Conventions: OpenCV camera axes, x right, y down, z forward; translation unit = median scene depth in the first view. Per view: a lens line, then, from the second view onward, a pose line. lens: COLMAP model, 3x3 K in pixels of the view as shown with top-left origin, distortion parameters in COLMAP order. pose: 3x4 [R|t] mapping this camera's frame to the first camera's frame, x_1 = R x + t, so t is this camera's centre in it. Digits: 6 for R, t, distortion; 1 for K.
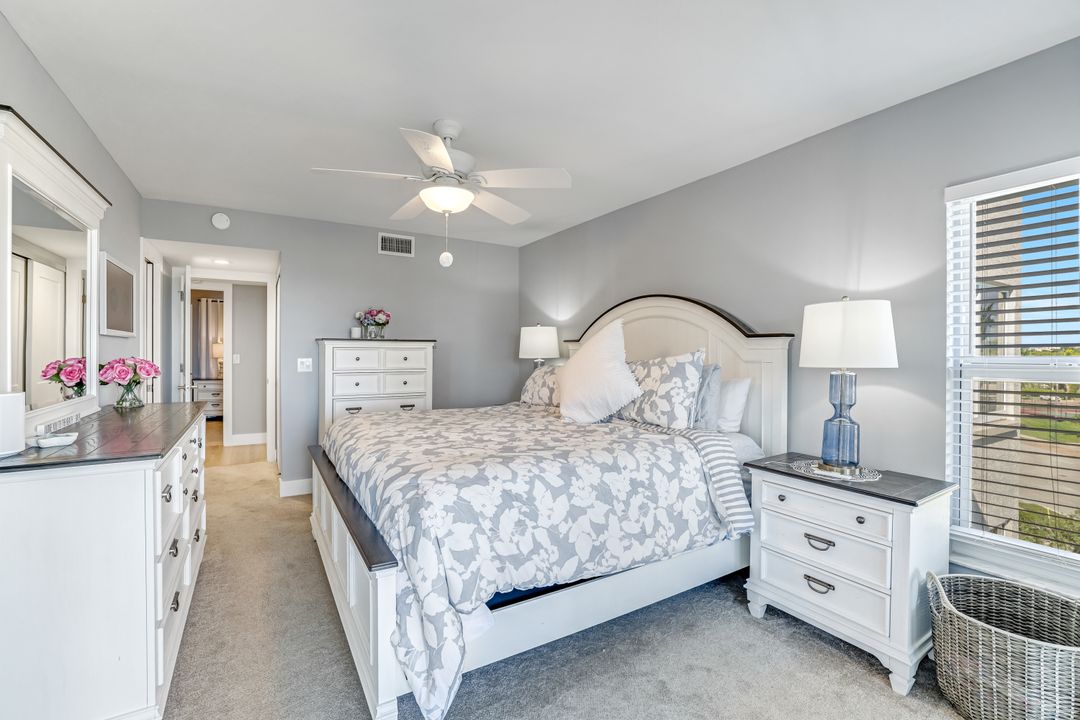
lens RADIAL K [[479.4, 0, 535.4], [0, 479.4, 352.1], [0, 0, 1]] dist [-0.016514, 0.000322]
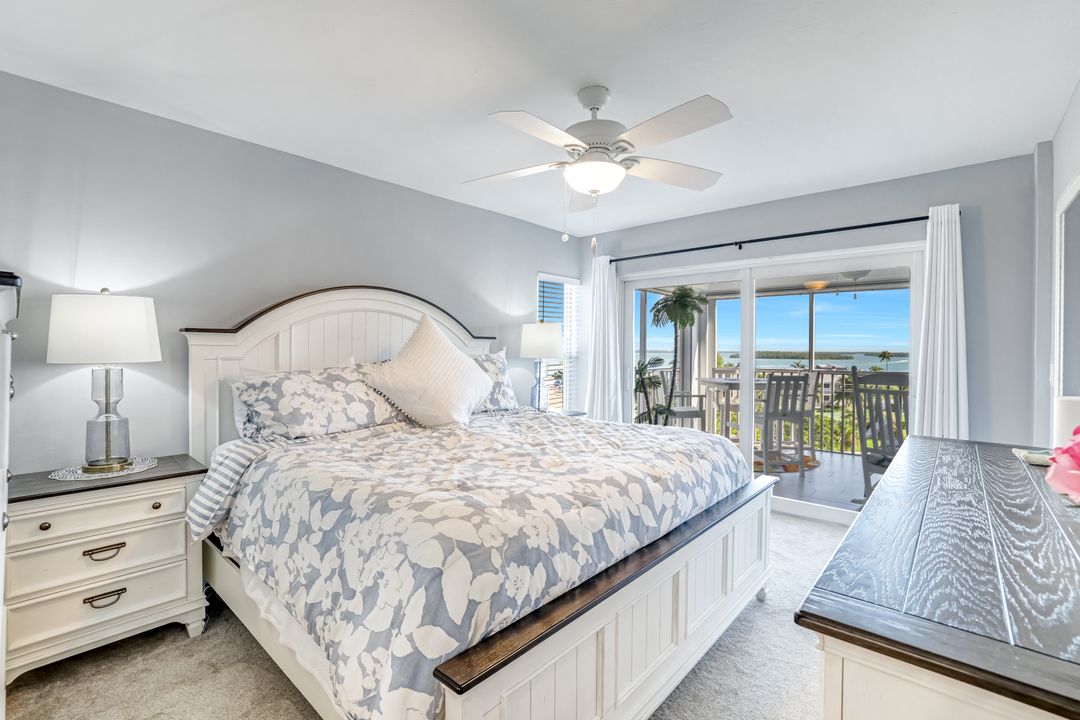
lens RADIAL K [[479.4, 0, 535.4], [0, 479.4, 352.1], [0, 0, 1]] dist [-0.016514, 0.000322]
pose [[-0.287727, -0.007502, 0.957683, -0.537003], [-0.003203, 0.999971, 0.006870, 0.002909], [-0.957707, -0.001091, -0.287742, 0.482096]]
